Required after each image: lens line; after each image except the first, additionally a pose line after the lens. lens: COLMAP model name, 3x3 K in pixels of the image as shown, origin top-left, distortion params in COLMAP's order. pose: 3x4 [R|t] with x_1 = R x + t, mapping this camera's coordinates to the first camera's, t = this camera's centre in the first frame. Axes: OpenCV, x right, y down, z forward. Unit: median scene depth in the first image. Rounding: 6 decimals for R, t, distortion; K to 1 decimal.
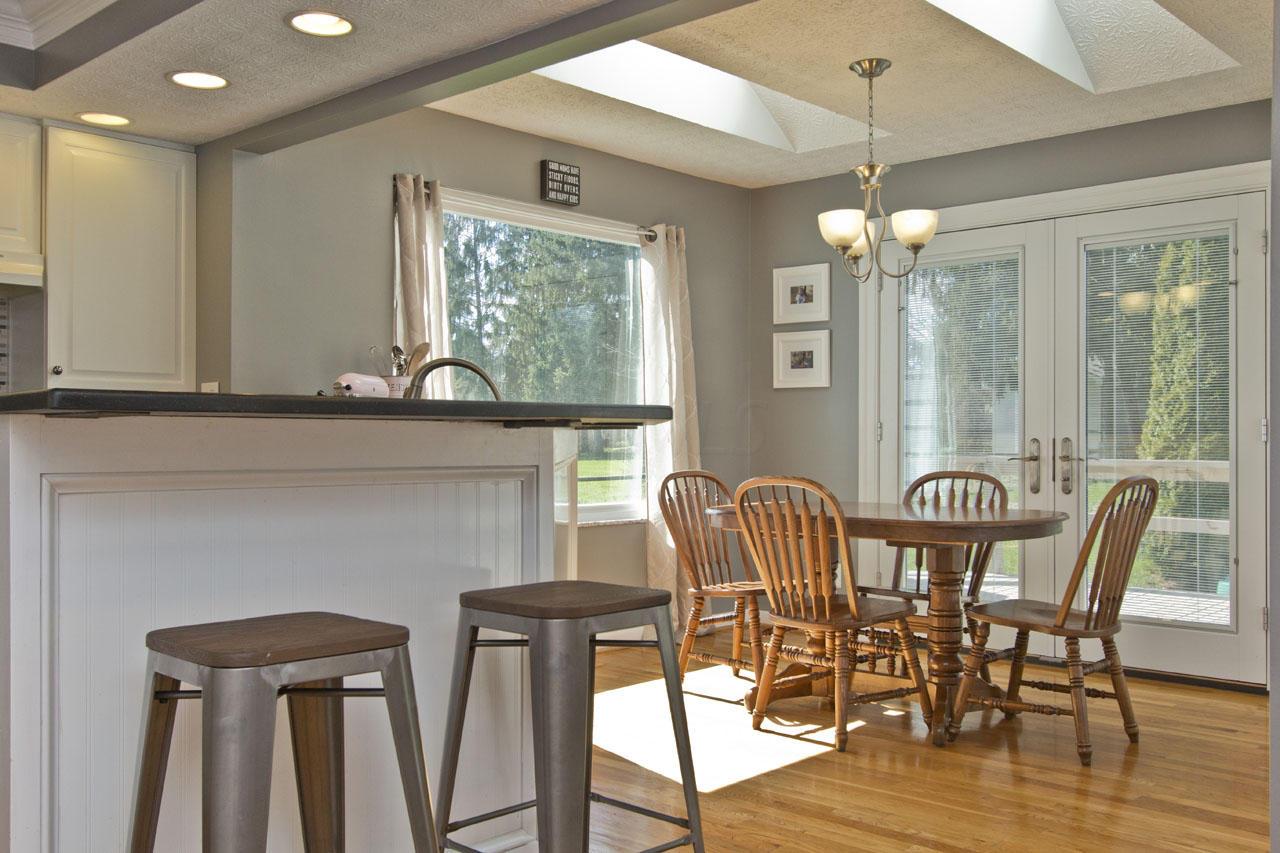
lens RADIAL K [[1176.2, 0, 643.5], [0, 1176.2, 434.1], [0, 0, 1]] dist [-0.003956, 0.000000]
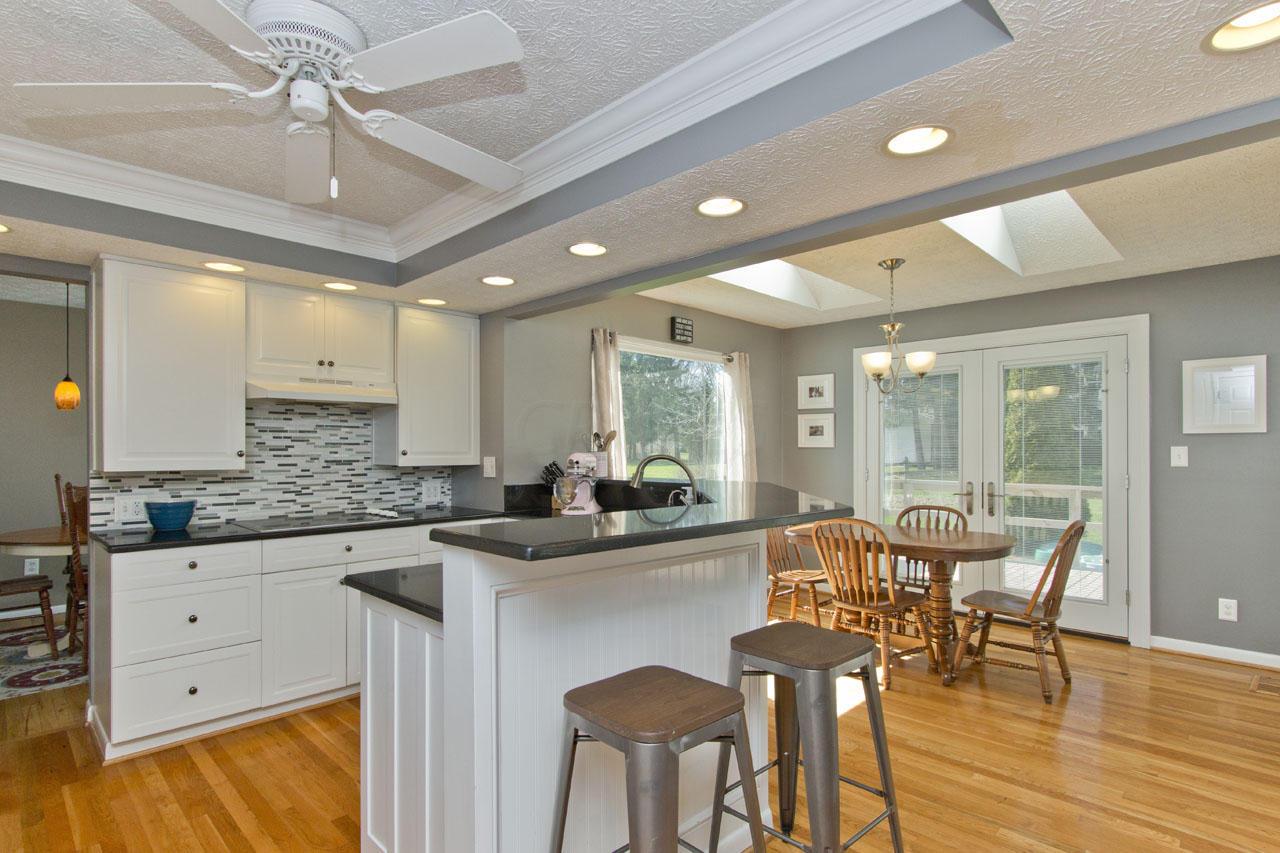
lens RADIAL K [[649.7, 0, 643.2], [0, 649.7, 451.8], [0, 0, 1]] dist [0.002812, -0.001767]
pose [[0.999586, -0.002397, -0.028678, -0.116827], [0.002582, 0.999976, 0.006410, -0.053040], [0.028662, -0.006481, 0.999568, 0.078939]]
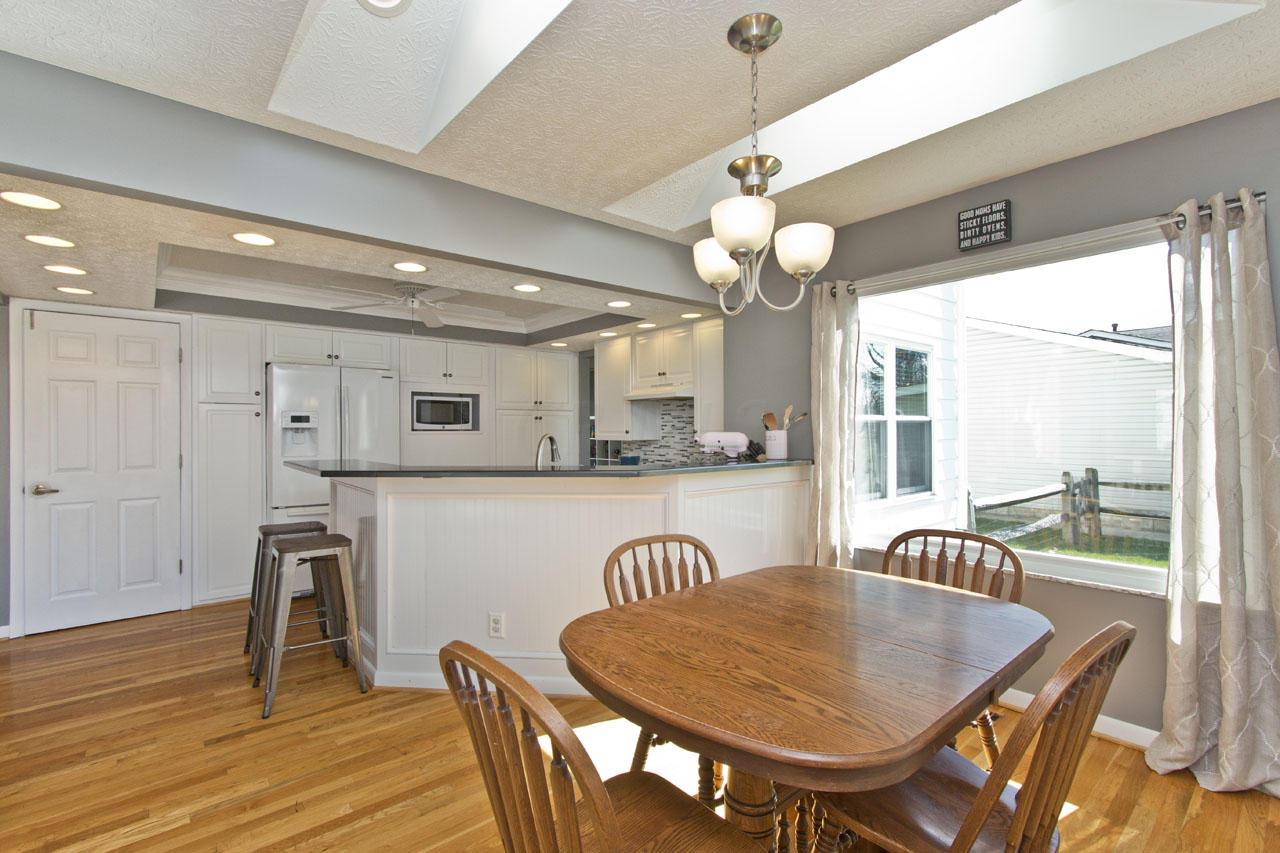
lens RADIAL K [[579.1, 0, 633.4], [0, 579.1, 429.0], [0, 0, 1]] dist [0.003020, 0.000016]
pose [[-0.114158, -0.000958, -0.993462, 0.538194], [0.017195, 0.999848, -0.002940, -0.050469], [0.993314, -0.017418, -0.114125, 0.884552]]
